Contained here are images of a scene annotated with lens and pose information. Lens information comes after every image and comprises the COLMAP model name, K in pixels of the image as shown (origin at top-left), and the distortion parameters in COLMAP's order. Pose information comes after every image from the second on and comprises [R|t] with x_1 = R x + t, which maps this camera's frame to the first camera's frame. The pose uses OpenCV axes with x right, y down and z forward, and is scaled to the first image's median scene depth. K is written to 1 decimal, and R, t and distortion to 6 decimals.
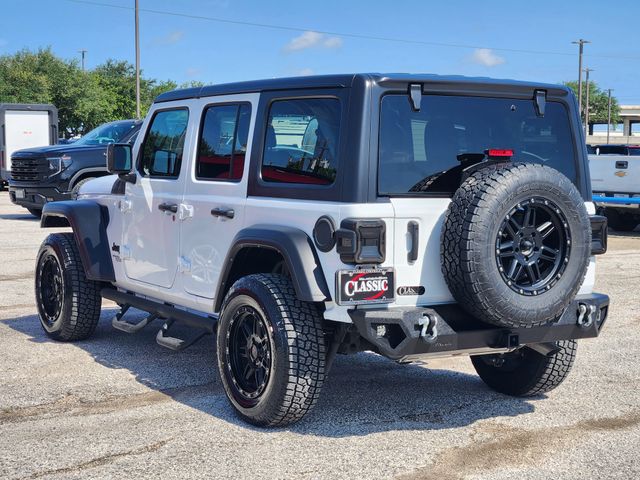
lens RADIAL K [[1252.5, 0, 320.0], [0, 1252.5, 240.0], [0, 0, 1]] dist [-0.576694, 0.101676]
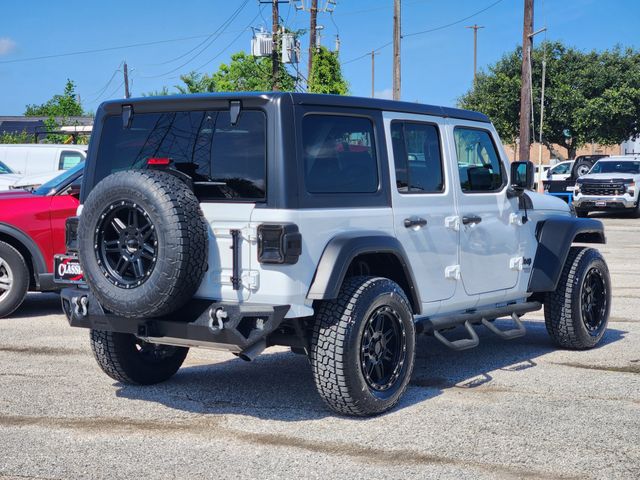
lens RADIAL K [[1204.8, 0, 318.7], [0, 1204.8, 206.3], [0, 0, 1]] dist [-0.554829, 6.288935]
pose [[0.437261, 0.012225, -0.899252, 1.212624], [-0.058080, 0.998204, -0.014672, -0.023365], [0.897457, 0.058644, 0.437186, 0.681773]]
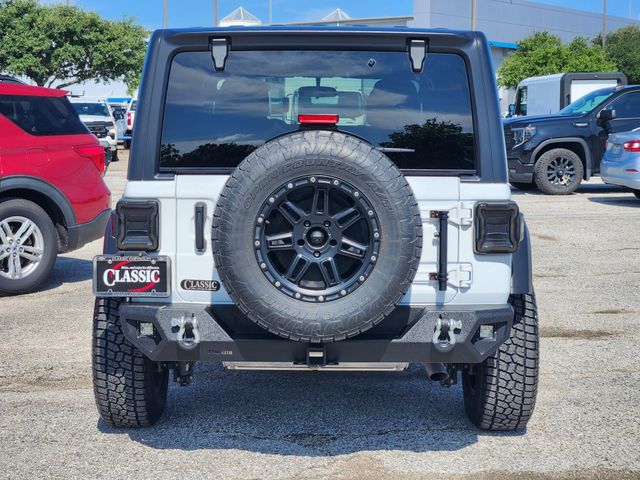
lens RADIAL K [[1204.8, 0, 318.7], [0, 1204.8, 206.3], [0, 0, 1]] dist [-0.554829, 6.288935]
pose [[0.872348, 0.028140, -0.488074, 0.542459], [-0.029383, 0.999555, 0.005112, -0.019094], [0.488001, 0.009882, 0.872787, 0.337405]]
